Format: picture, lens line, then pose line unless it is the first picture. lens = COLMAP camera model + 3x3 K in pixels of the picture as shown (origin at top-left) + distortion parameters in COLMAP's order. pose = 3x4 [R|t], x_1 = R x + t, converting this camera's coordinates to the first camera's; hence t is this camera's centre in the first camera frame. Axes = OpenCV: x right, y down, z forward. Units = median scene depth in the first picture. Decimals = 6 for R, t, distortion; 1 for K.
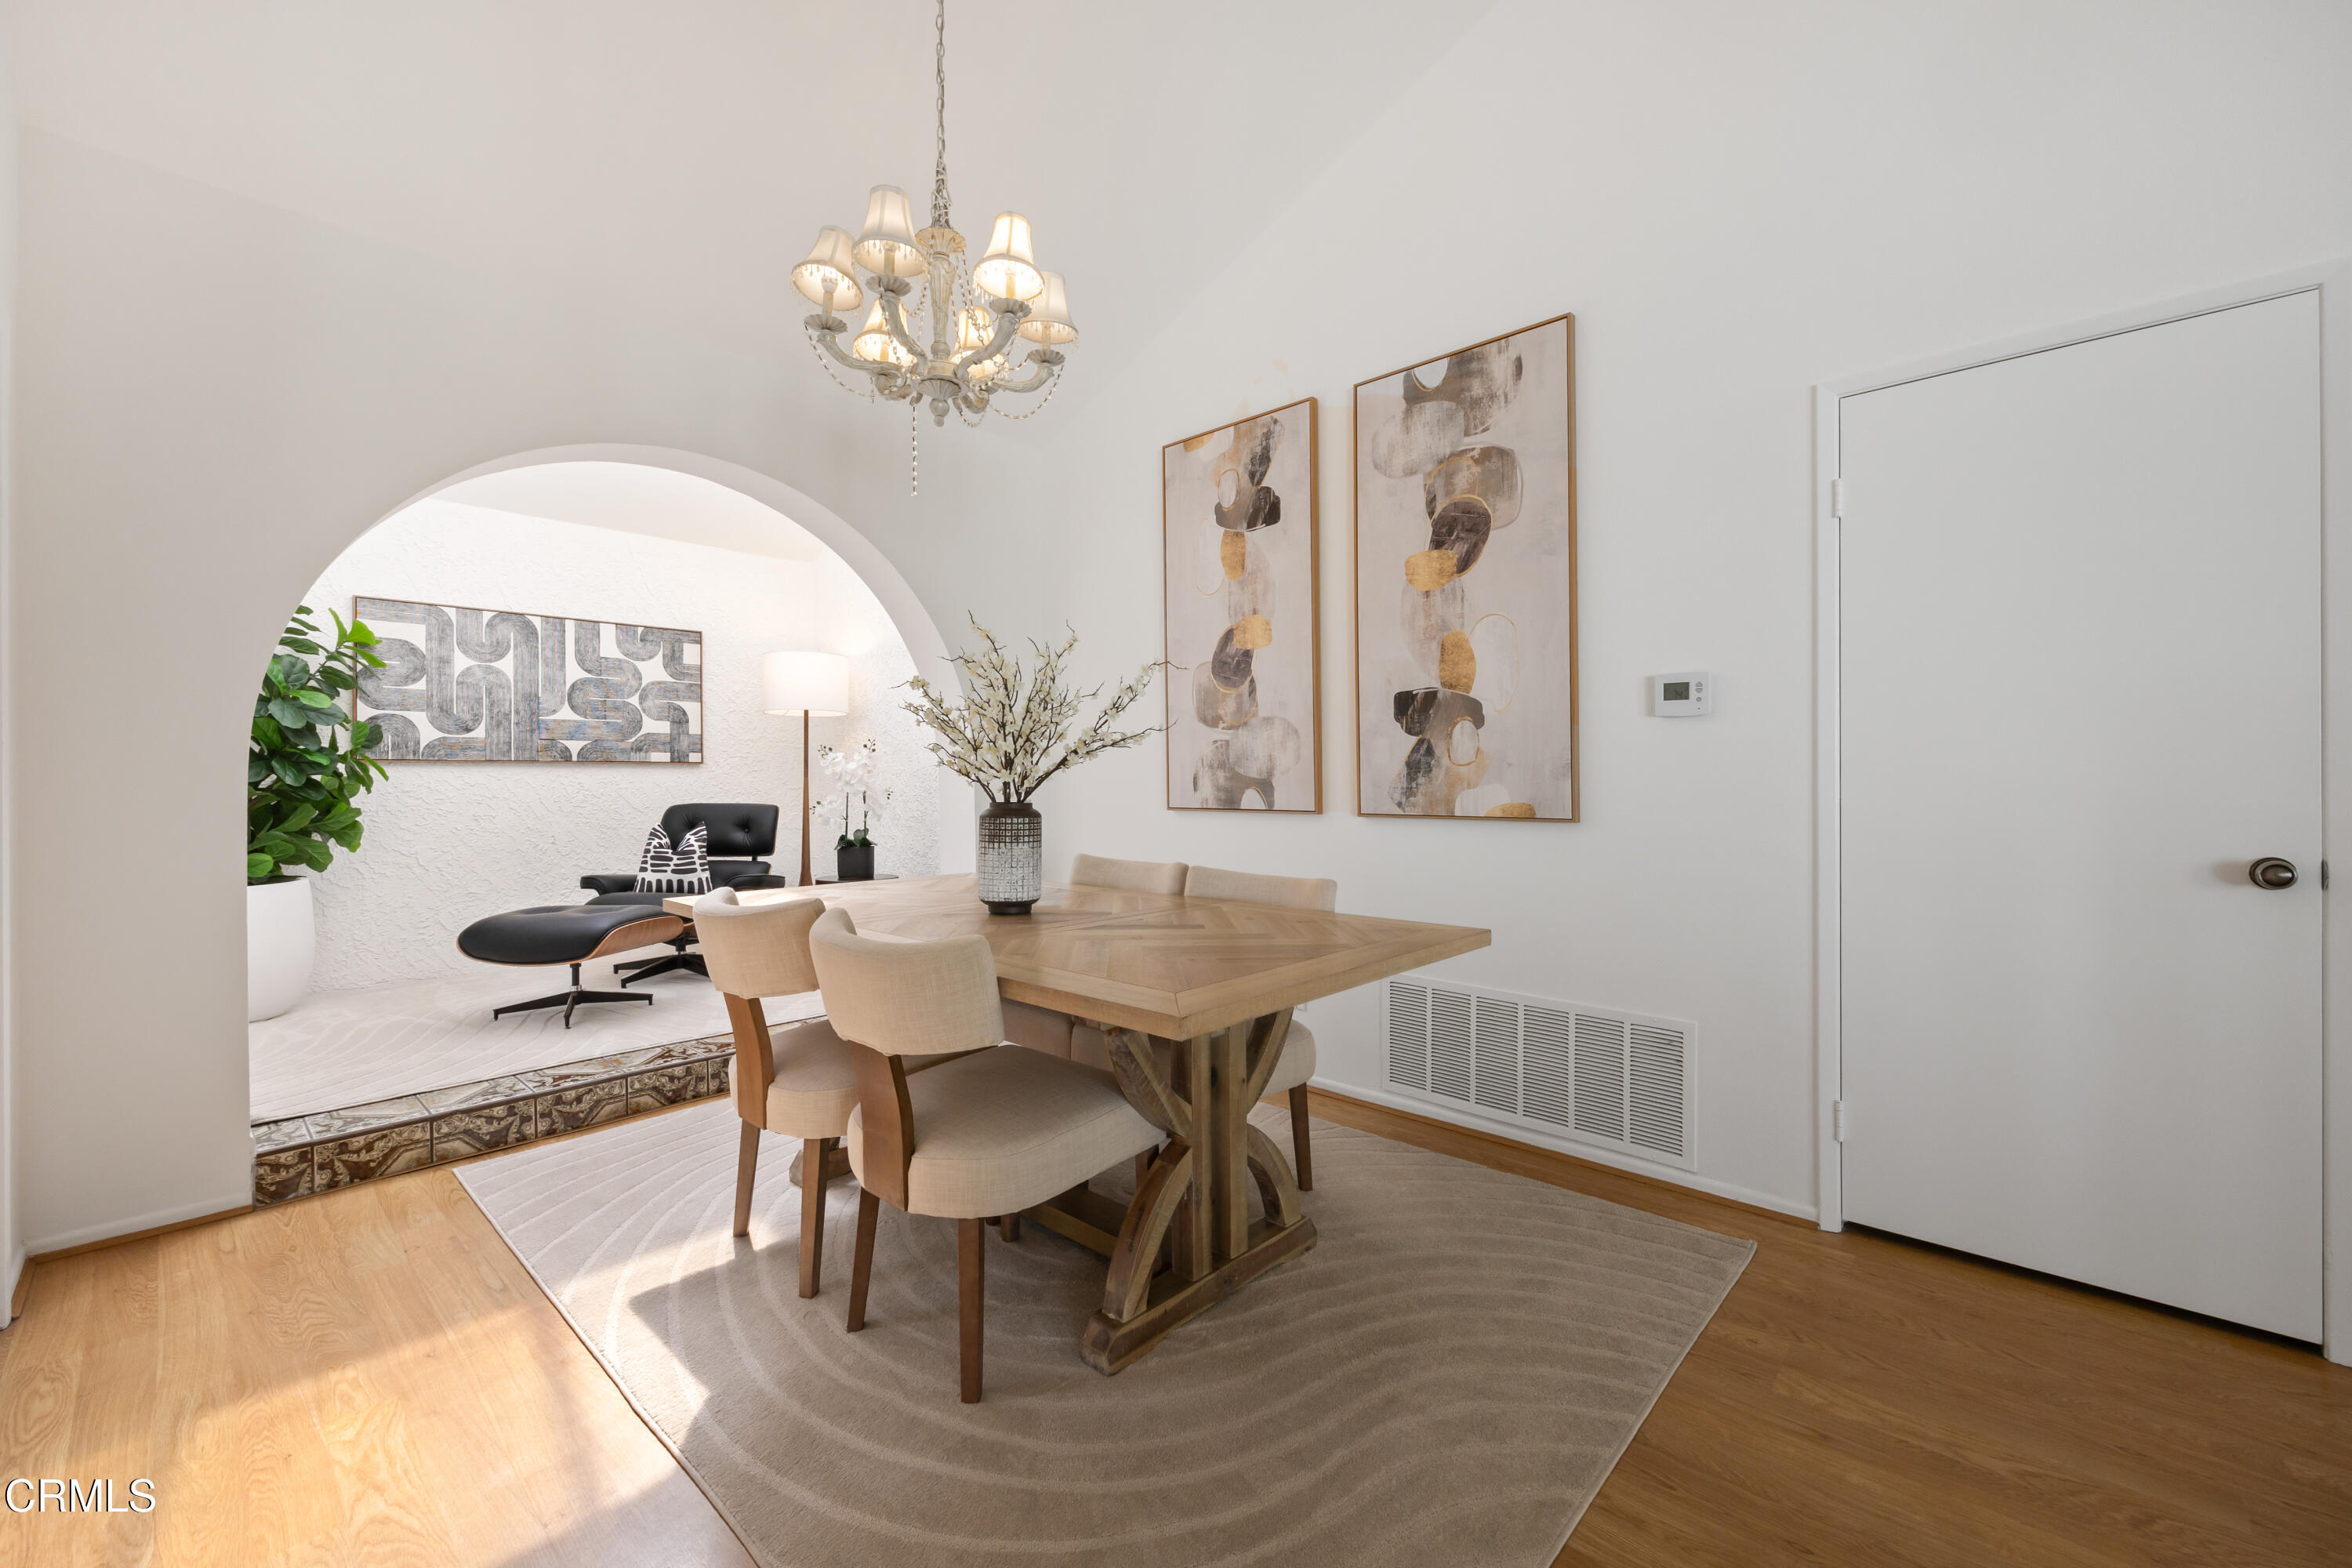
lens RADIAL K [[938.4, 0, 1176.0], [0, 938.4, 784.0], [0, 0, 1]] dist [0.001017, 0.000235]
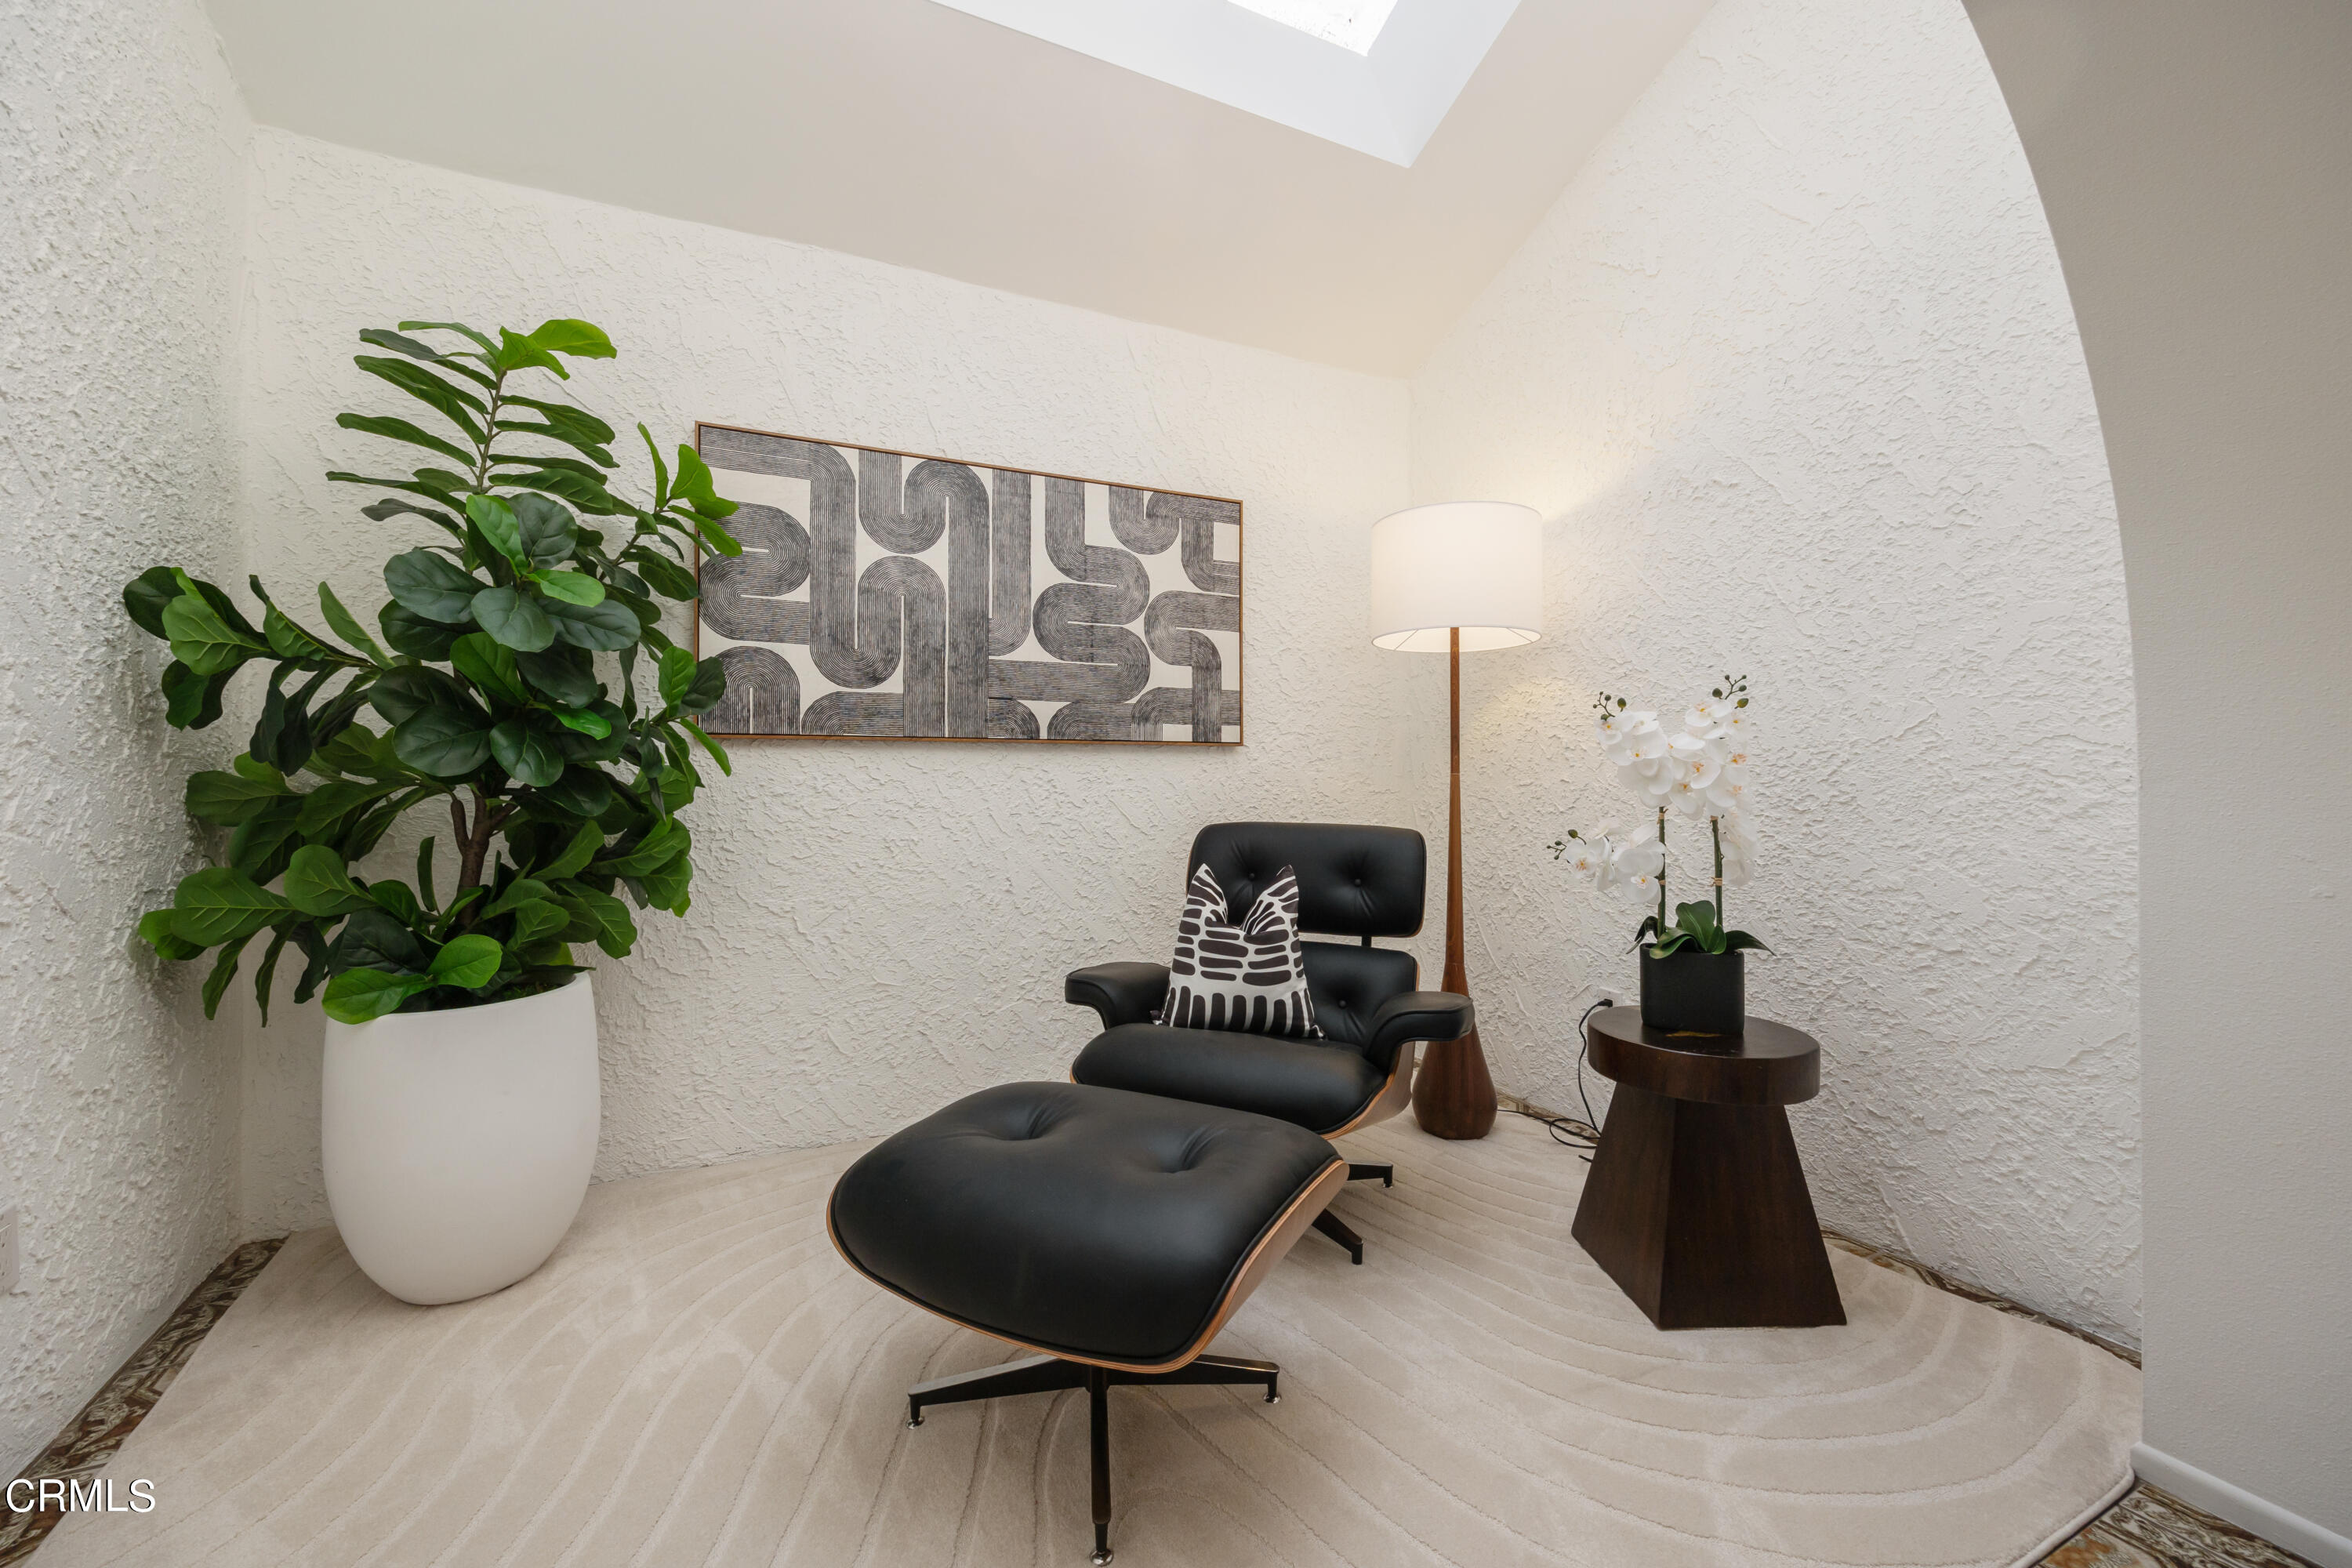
lens RADIAL K [[939.5, 0, 1176.0], [0, 939.5, 784.0], [0, 0, 1]] dist [-0.000572, 0.000084]
pose [[0.934644, 0.009179, -0.355467, -0.390643], [-0.007859, 0.999956, 0.005158, -0.002383], [0.355499, -0.002027, 0.934674, 0.541888]]
